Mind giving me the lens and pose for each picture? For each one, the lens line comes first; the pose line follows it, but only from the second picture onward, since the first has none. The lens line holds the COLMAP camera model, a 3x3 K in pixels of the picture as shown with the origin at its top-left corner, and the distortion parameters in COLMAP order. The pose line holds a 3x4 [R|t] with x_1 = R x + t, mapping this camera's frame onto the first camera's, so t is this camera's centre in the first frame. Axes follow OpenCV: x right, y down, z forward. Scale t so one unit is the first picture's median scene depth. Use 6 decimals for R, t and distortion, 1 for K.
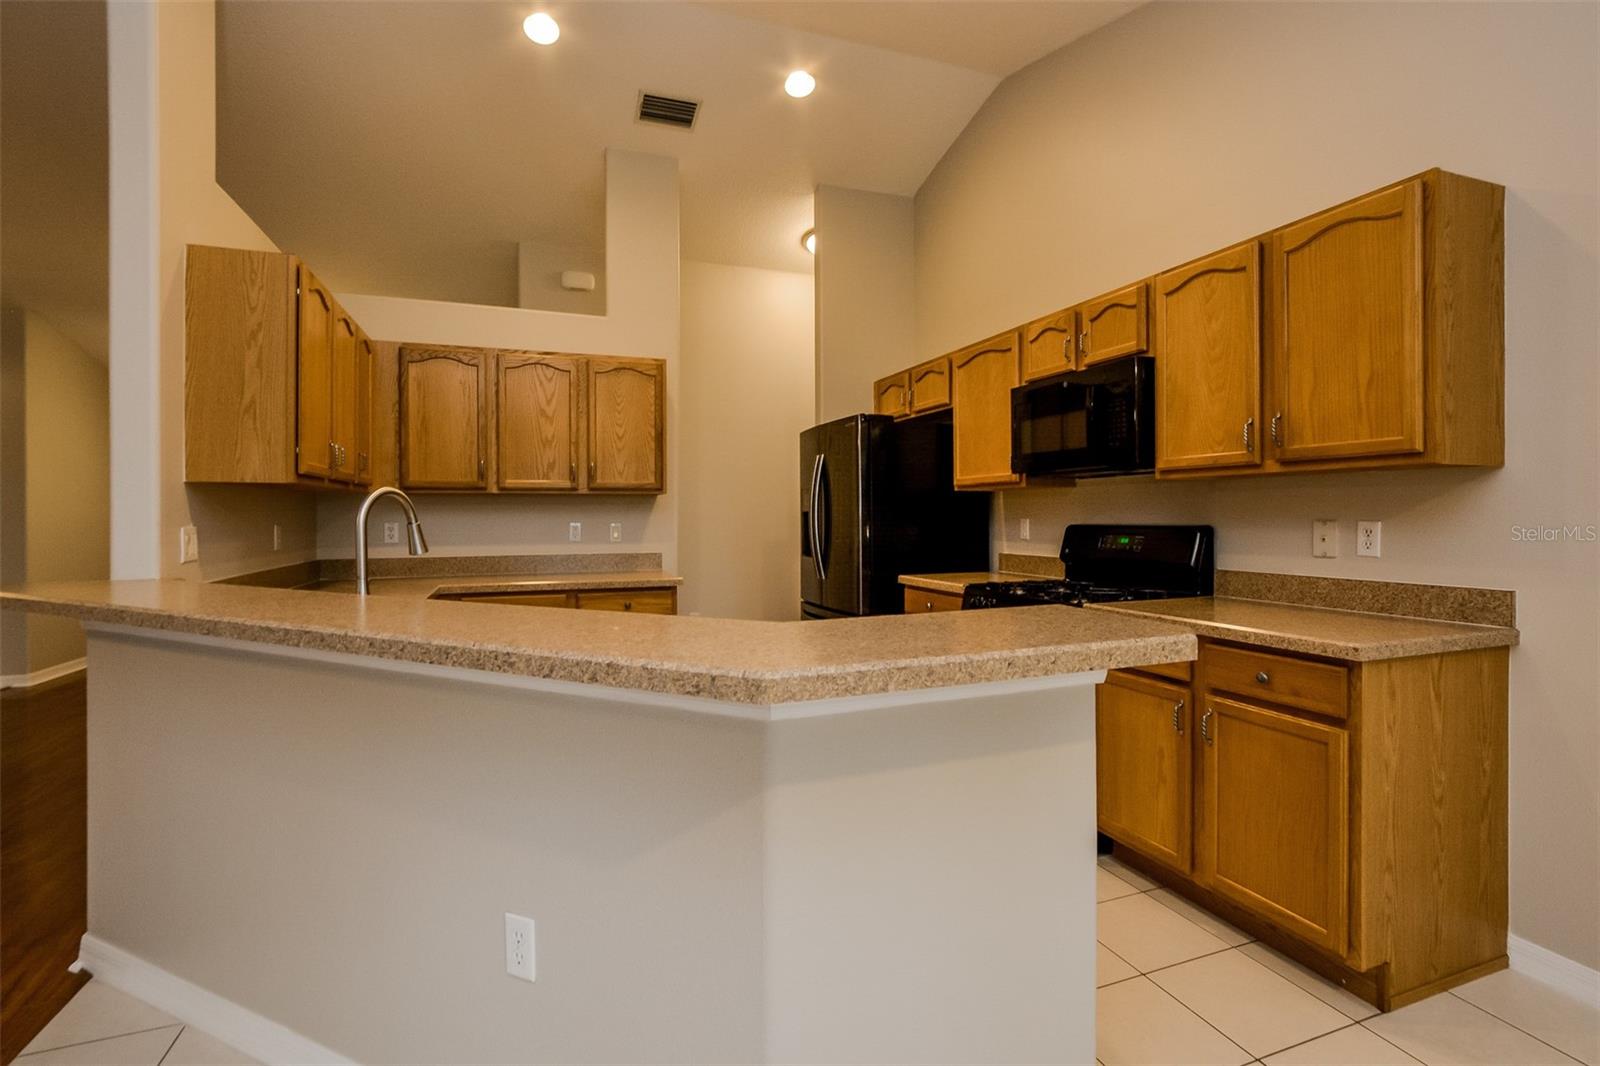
lens RADIAL K [[733.2, 0, 794.5], [0, 733.2, 515.0], [0, 0, 1]] dist [0.001976, 0.000850]
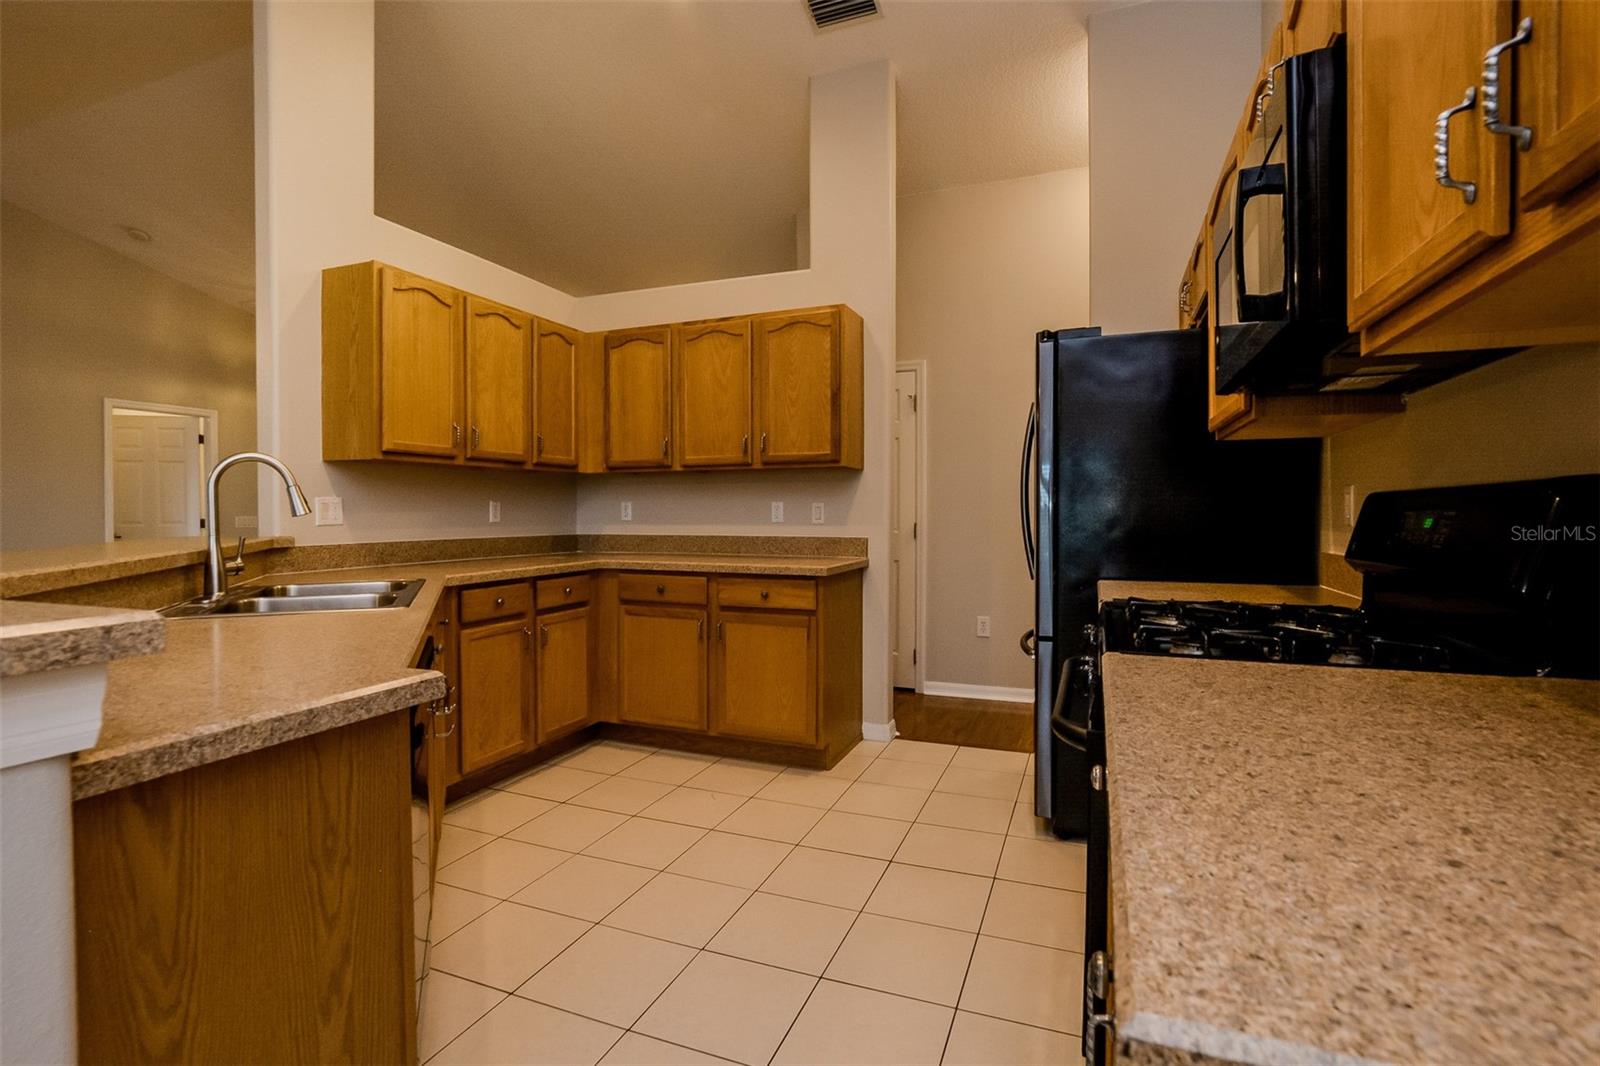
lens RADIAL K [[740.1, 0, 802.6], [0, 740.1, 508.5], [0, 0, 1]] dist [-0.001194, 0.000005]
pose [[0.750017, 0.001358, -0.661417, 0.363156], [-0.002004, 0.999998, -0.000220, 0.020366], [0.661415, 0.001490, 0.750018, 0.363822]]
